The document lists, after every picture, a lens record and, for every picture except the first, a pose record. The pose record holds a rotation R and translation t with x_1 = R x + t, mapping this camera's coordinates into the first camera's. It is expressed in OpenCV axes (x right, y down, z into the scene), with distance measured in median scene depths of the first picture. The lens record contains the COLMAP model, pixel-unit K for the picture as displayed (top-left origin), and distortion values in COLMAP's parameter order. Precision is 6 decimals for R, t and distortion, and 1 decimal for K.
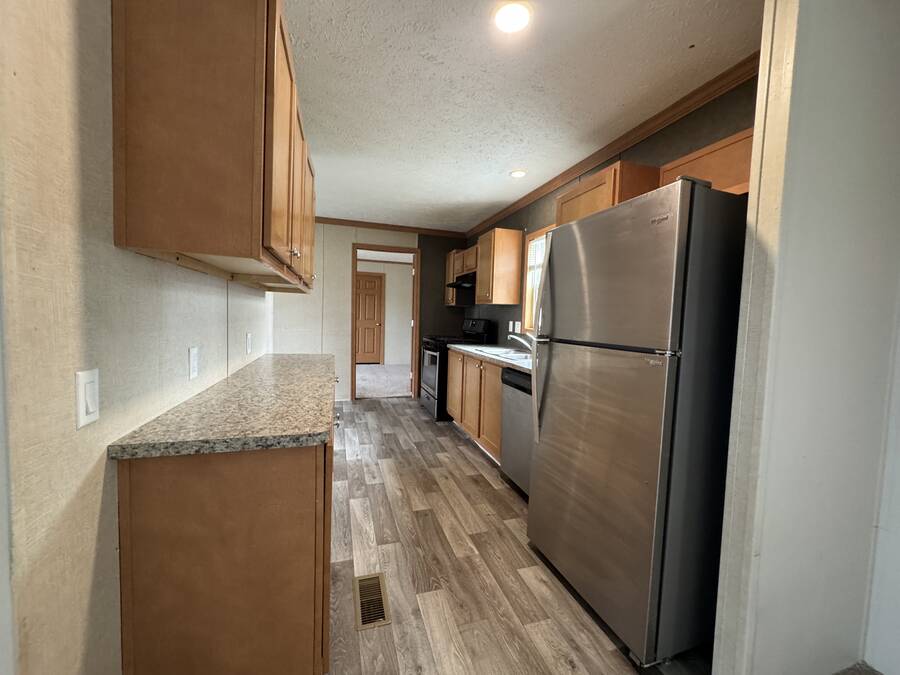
lens RADIAL K [[361.3, 0, 450.0], [0, 361.3, 337.5], [0, 0, 1]] dist [-0.003146, -0.000428]
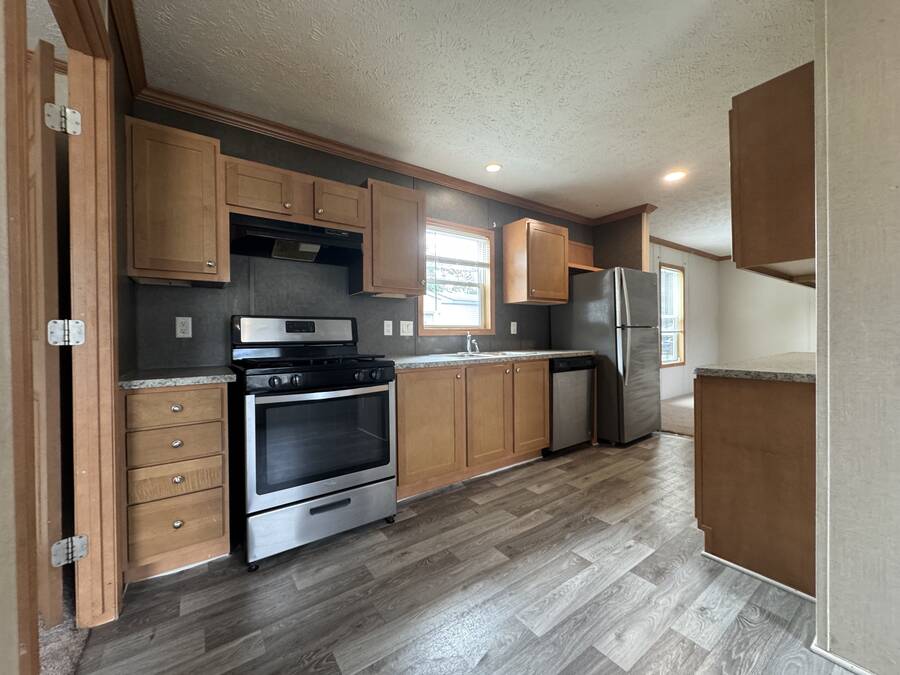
lens RADIAL K [[361.3, 0, 450.0], [0, 361.3, 337.5], [0, 0, 1]] dist [-0.003146, -0.000428]
pose [[-0.317366, -0.029817, 0.947834, -0.662109], [0.063779, 0.996571, 0.052706, -0.049908], [-0.946156, 0.077179, -0.314376, 1.348496]]
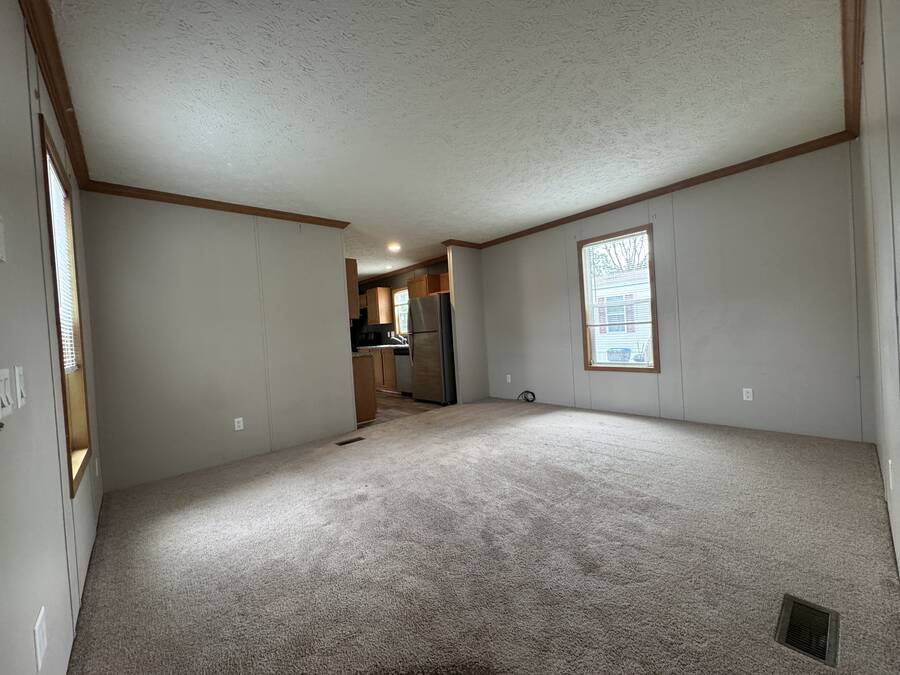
lens RADIAL K [[361.3, 0, 450.0], [0, 361.3, 337.5], [0, 0, 1]] dist [-0.003146, -0.000428]
pose [[0.904864, -0.091750, 0.415697, -0.423595], [0.119704, 0.991936, -0.041632, 0.130015], [-0.408525, 0.087432, 0.908550, -1.123114]]
